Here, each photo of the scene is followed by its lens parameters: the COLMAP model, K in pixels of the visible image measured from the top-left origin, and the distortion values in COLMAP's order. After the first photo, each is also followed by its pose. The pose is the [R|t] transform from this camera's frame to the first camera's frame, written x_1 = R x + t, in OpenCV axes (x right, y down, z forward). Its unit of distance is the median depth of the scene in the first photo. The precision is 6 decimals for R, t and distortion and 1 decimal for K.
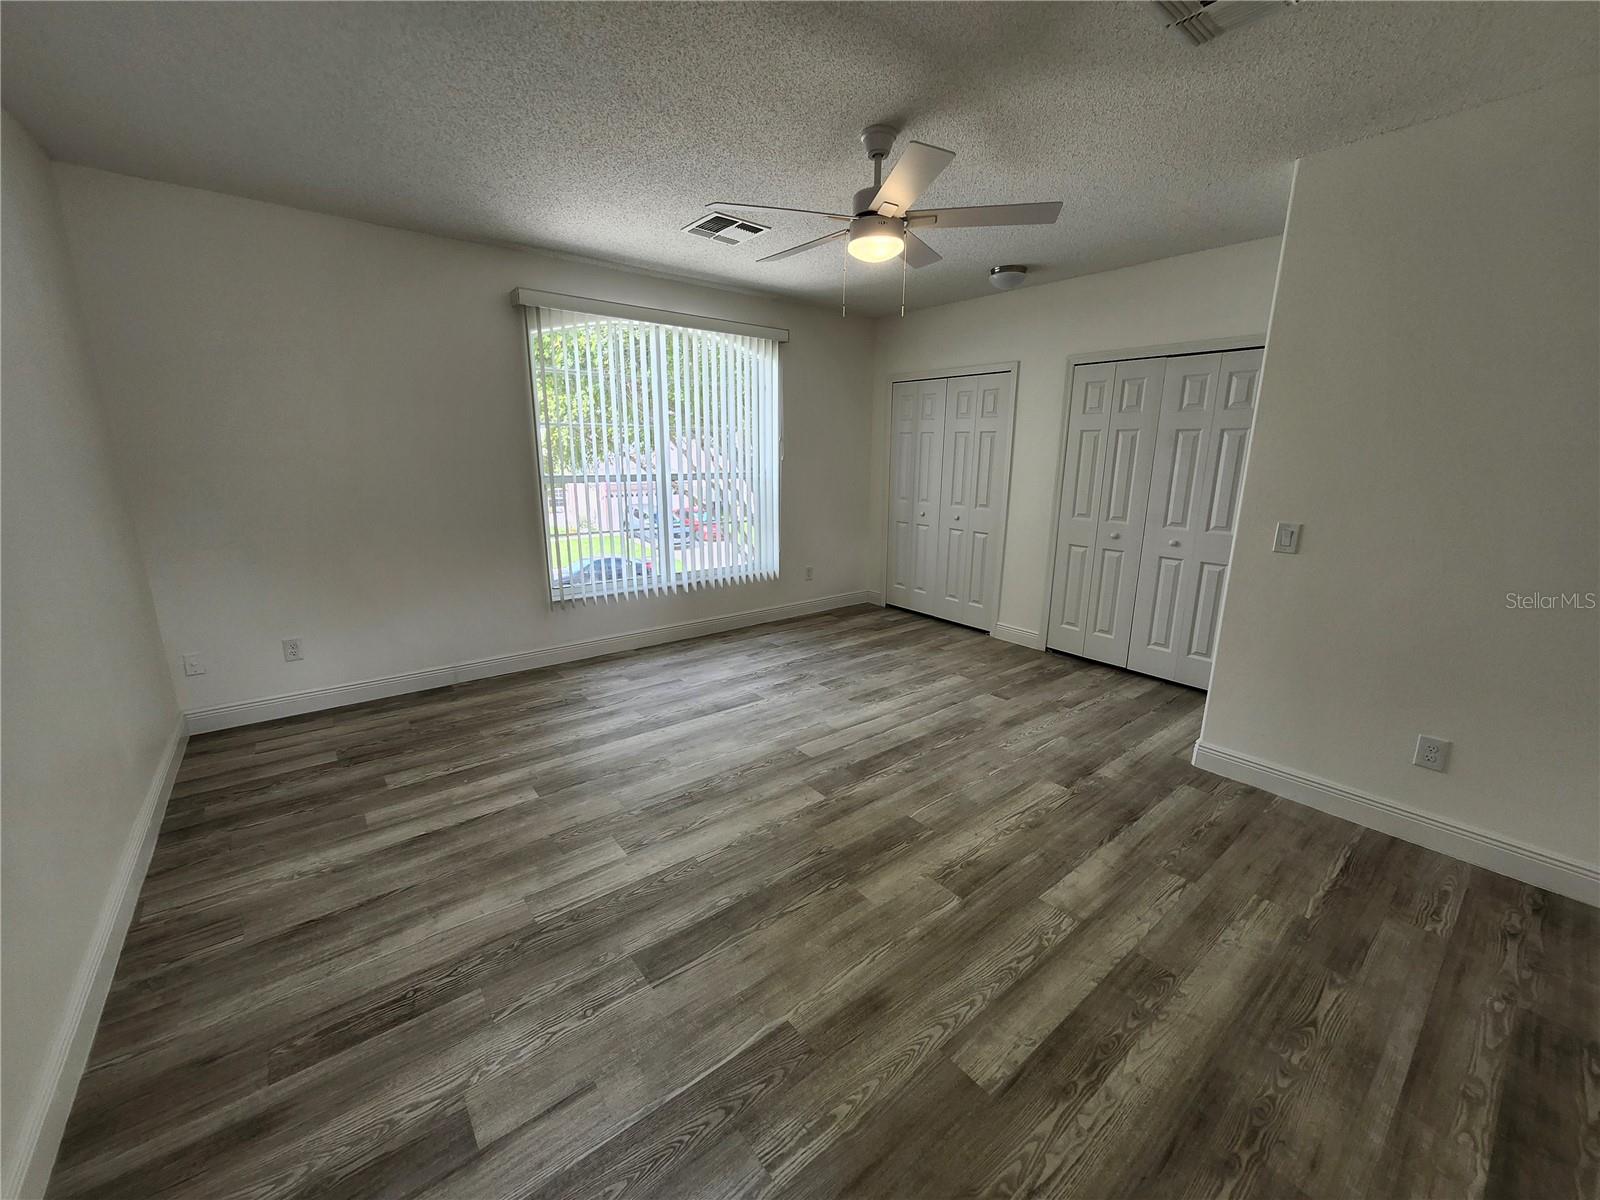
lens RADIAL K [[637.0, 0, 801.6], [0, 637.0, 595.6], [0, 0, 1]] dist [0.000273, -0.000299]
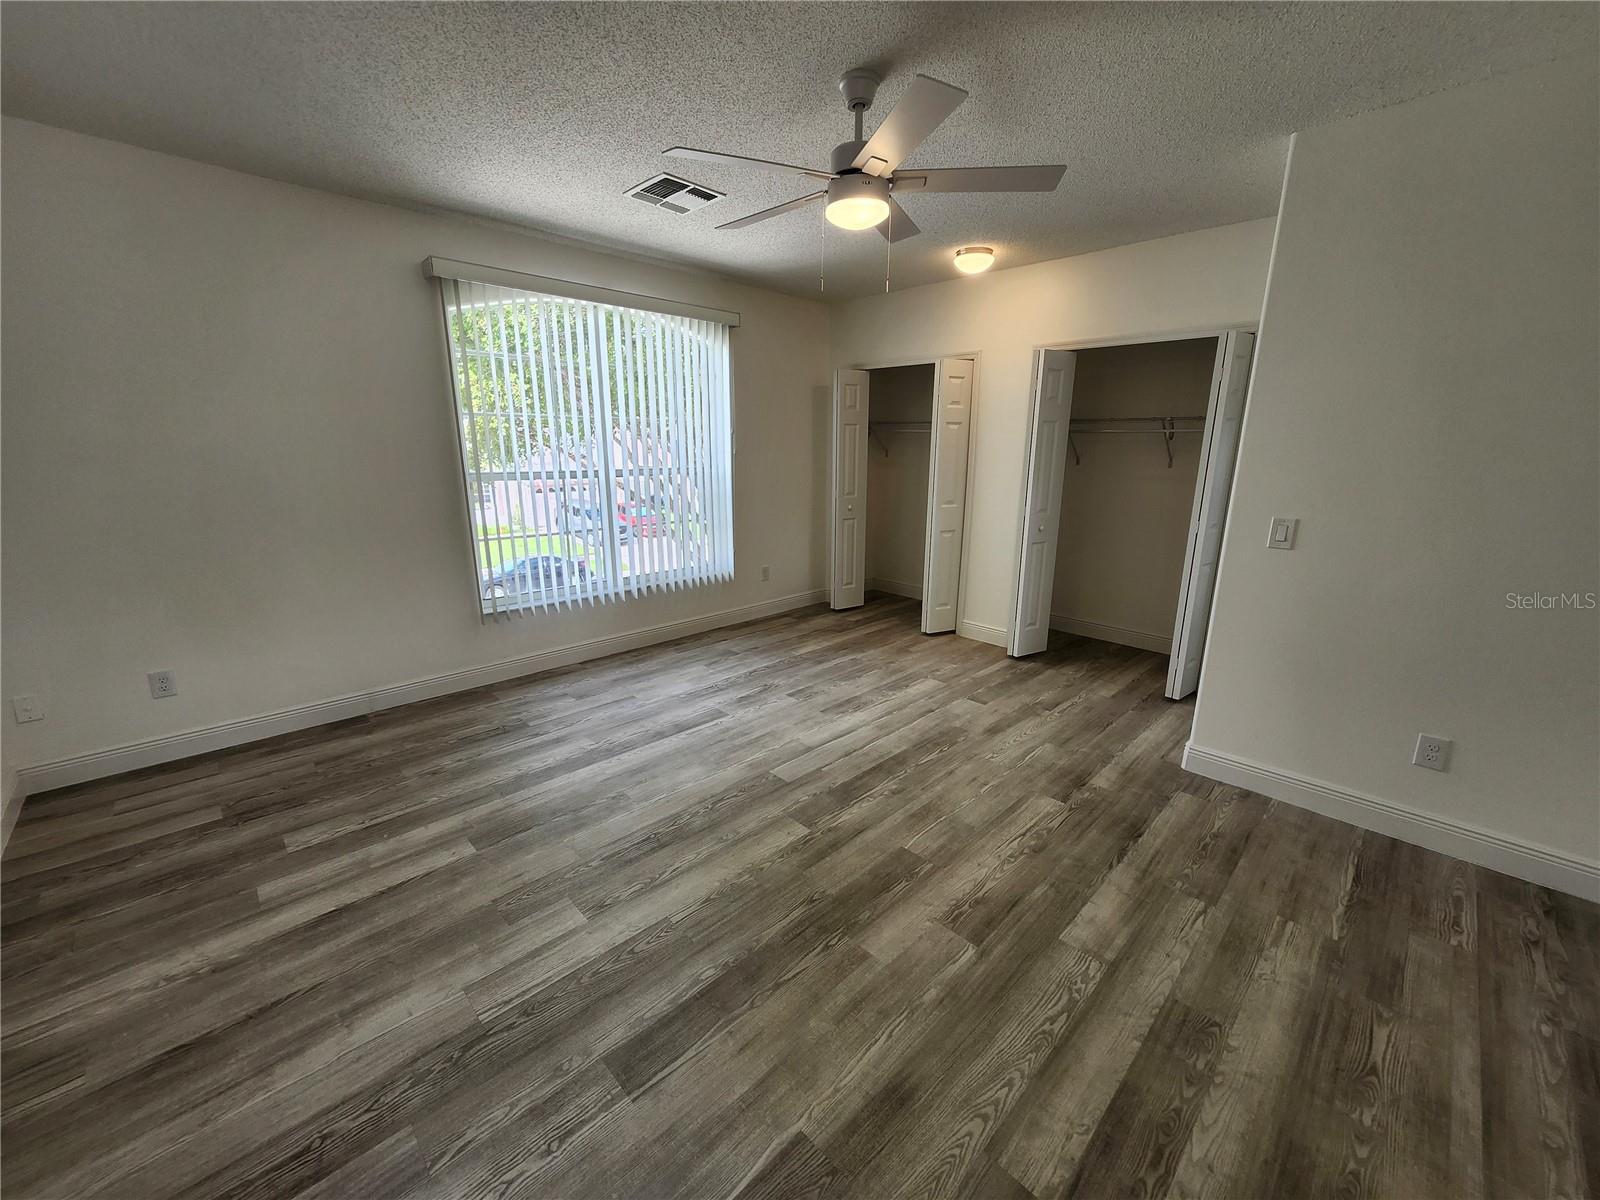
lens RADIAL K [[637.0, 0, 801.6], [0, 637.0, 595.6], [0, 0, 1]] dist [0.000273, -0.000299]
pose [[0.995146, -0.026259, 0.094838, -0.058915], [0.025147, 0.999601, 0.012899, -0.029973], [-0.095139, -0.010451, 0.995409, 0.129736]]
